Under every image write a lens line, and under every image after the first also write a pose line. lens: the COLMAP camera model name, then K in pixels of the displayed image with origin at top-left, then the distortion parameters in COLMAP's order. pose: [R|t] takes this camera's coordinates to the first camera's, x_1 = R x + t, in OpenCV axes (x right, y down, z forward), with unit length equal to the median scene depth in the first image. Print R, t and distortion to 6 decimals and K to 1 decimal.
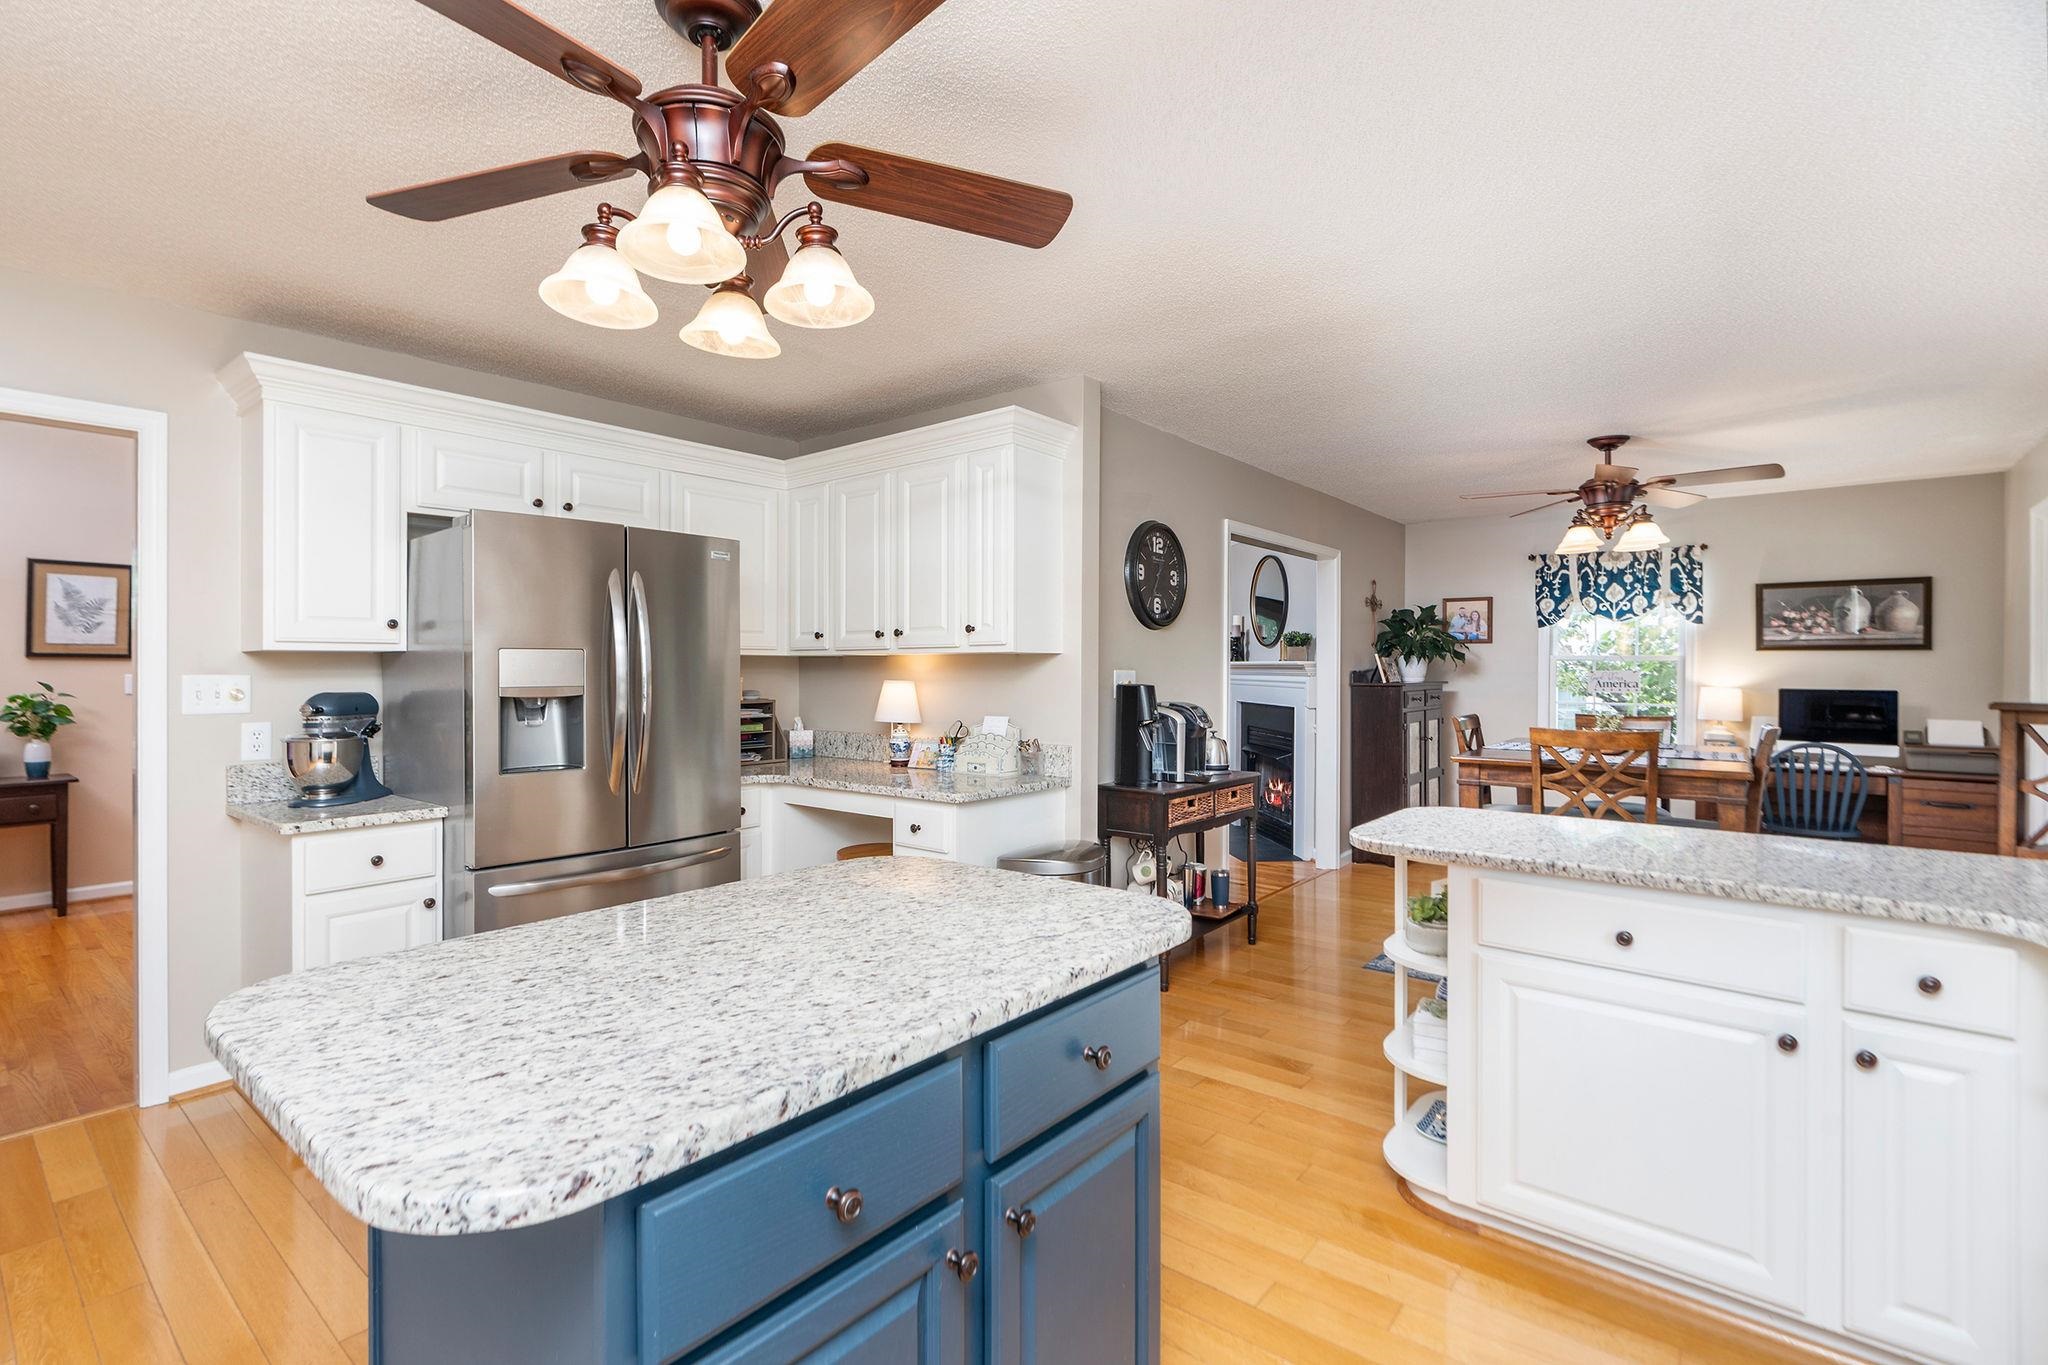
lens RADIAL K [[946.5, 0, 998.7], [0, 946.5, 665.7], [0, 0, 1]] dist [-0.004638, 0.002749]
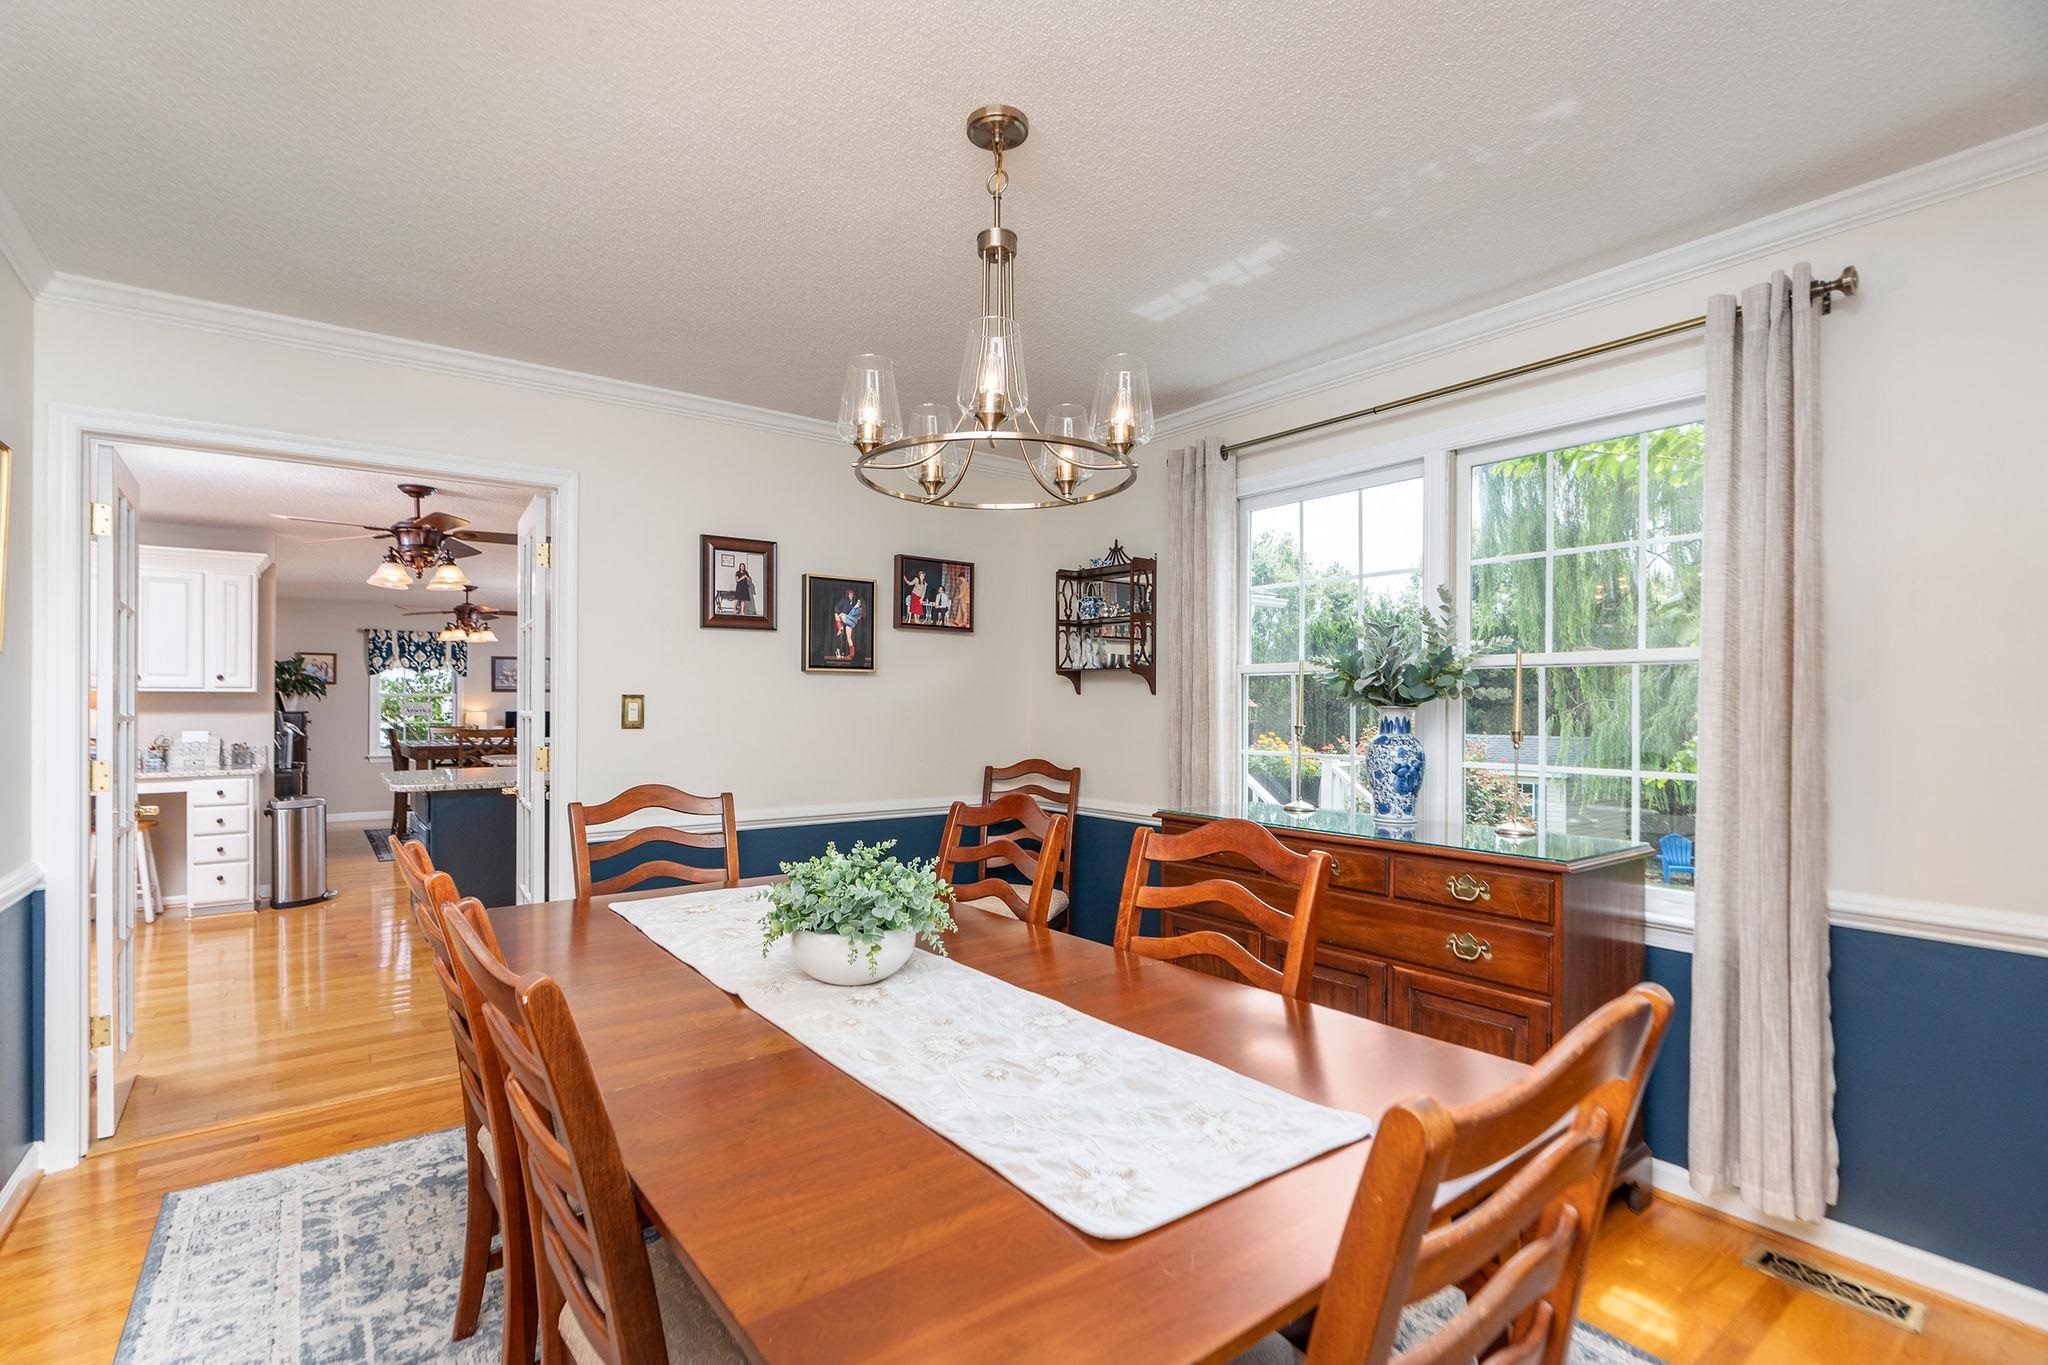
lens RADIAL K [[946.5, 0, 1021.8], [0, 946.5, 698.1], [0, 0, 1]] dist [-0.004638, 0.002749]
pose [[0.223683, 0.002950, 0.974658, -0.765041], [-0.004719, 0.999987, -0.001944, -0.004009], [-0.974651, -0.004164, 0.223694, -0.435352]]
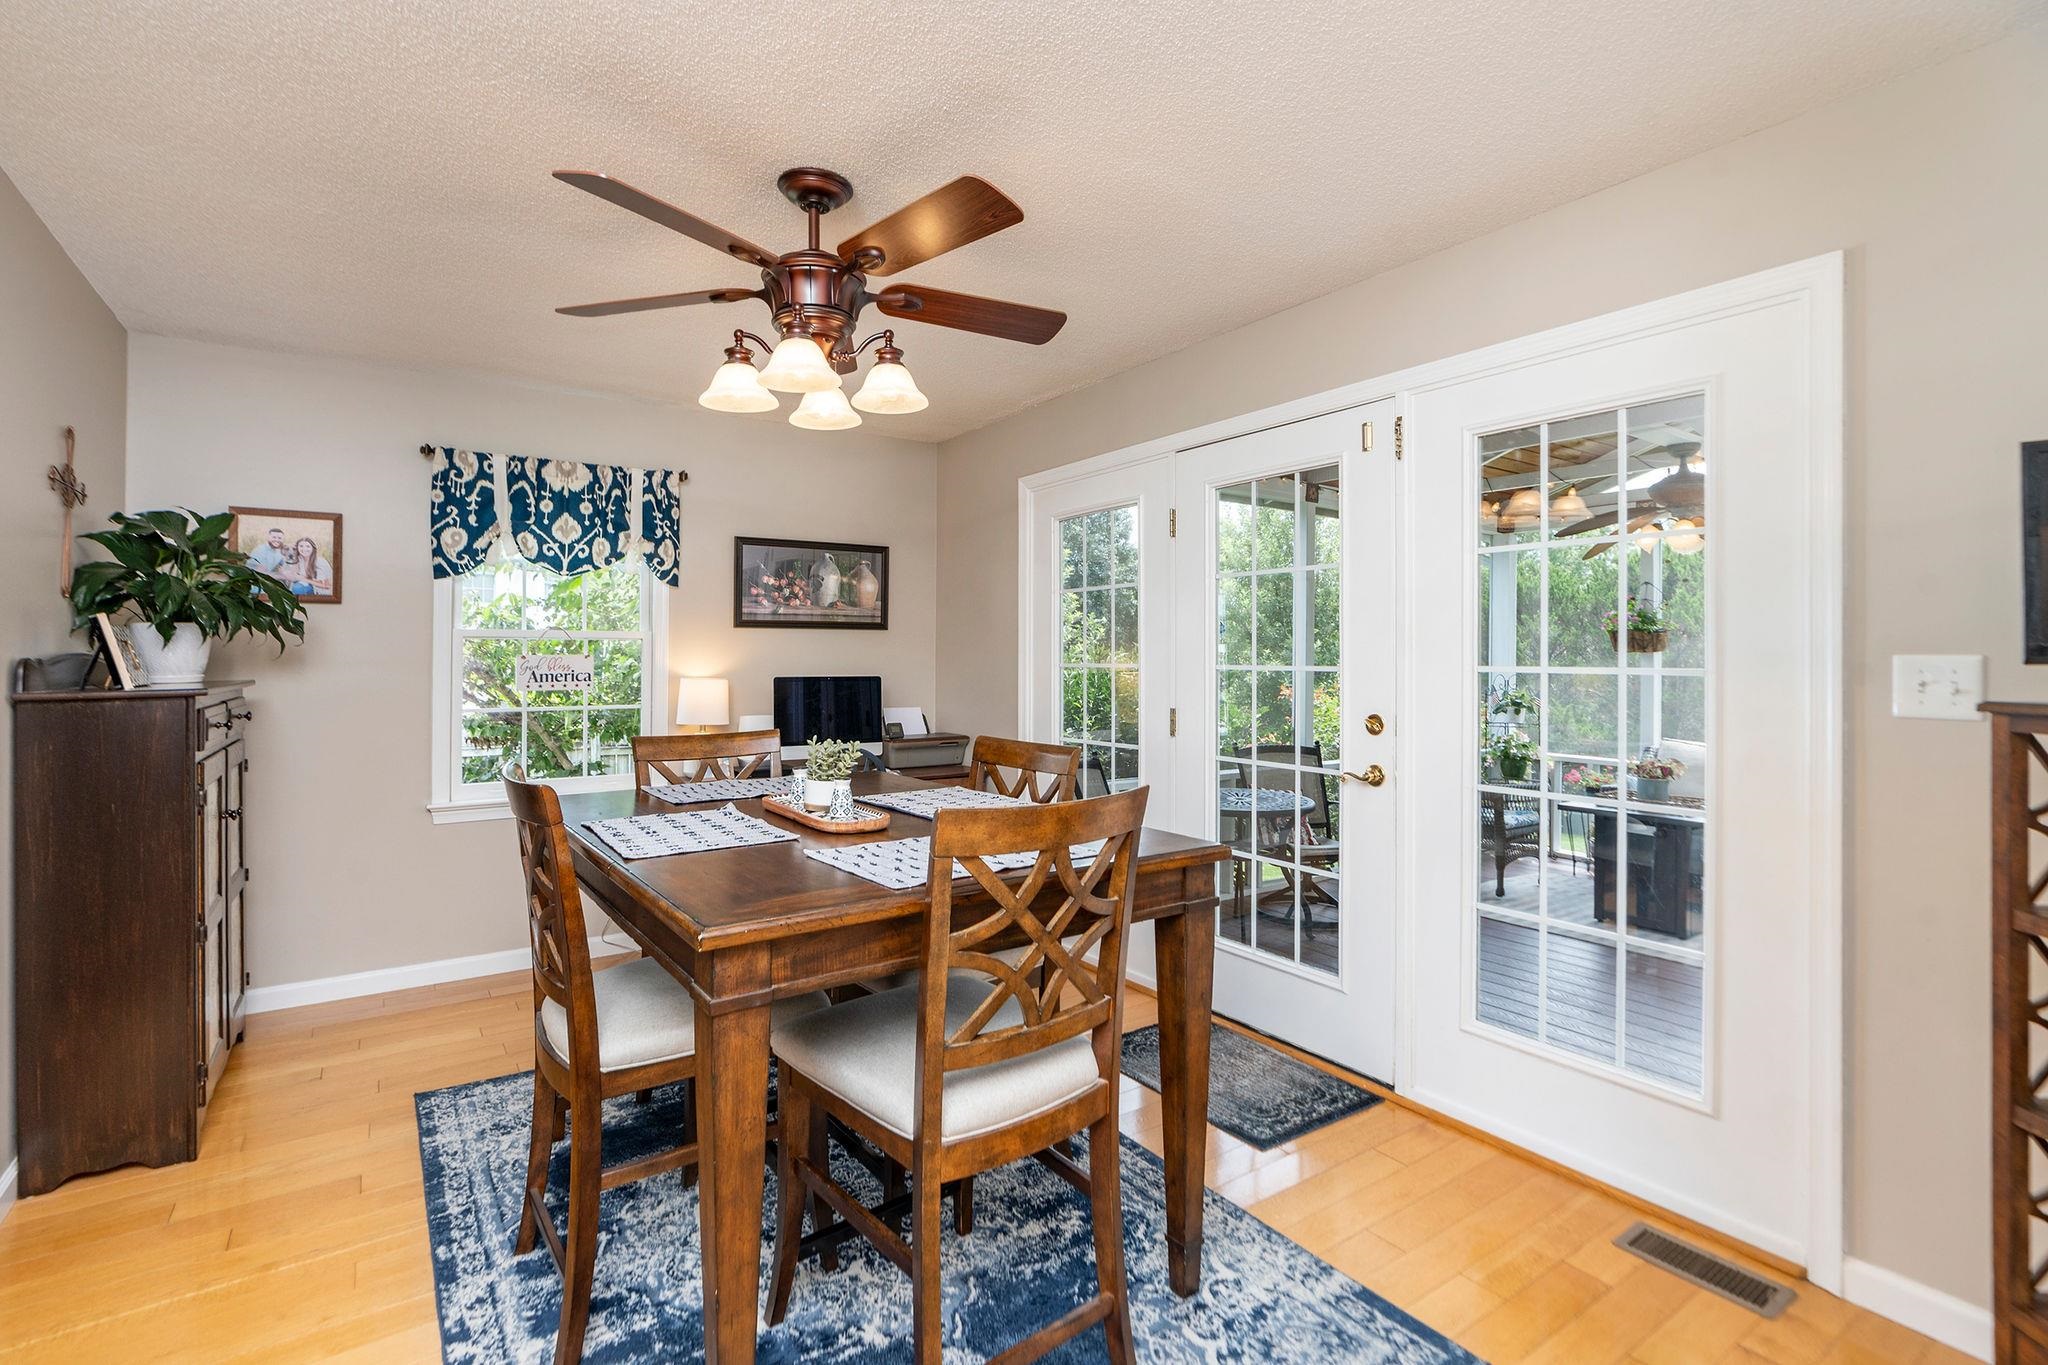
lens RADIAL K [[946.5, 0, 991.1], [0, 946.5, 644.3], [0, 0, 1]] dist [-0.004638, 0.002749]
pose [[0.293632, 0.006603, 0.955896, 0.145708], [0.002512, 0.999967, -0.007680, 0.003568], [-0.955915, 0.004656, 0.293606, 0.558999]]
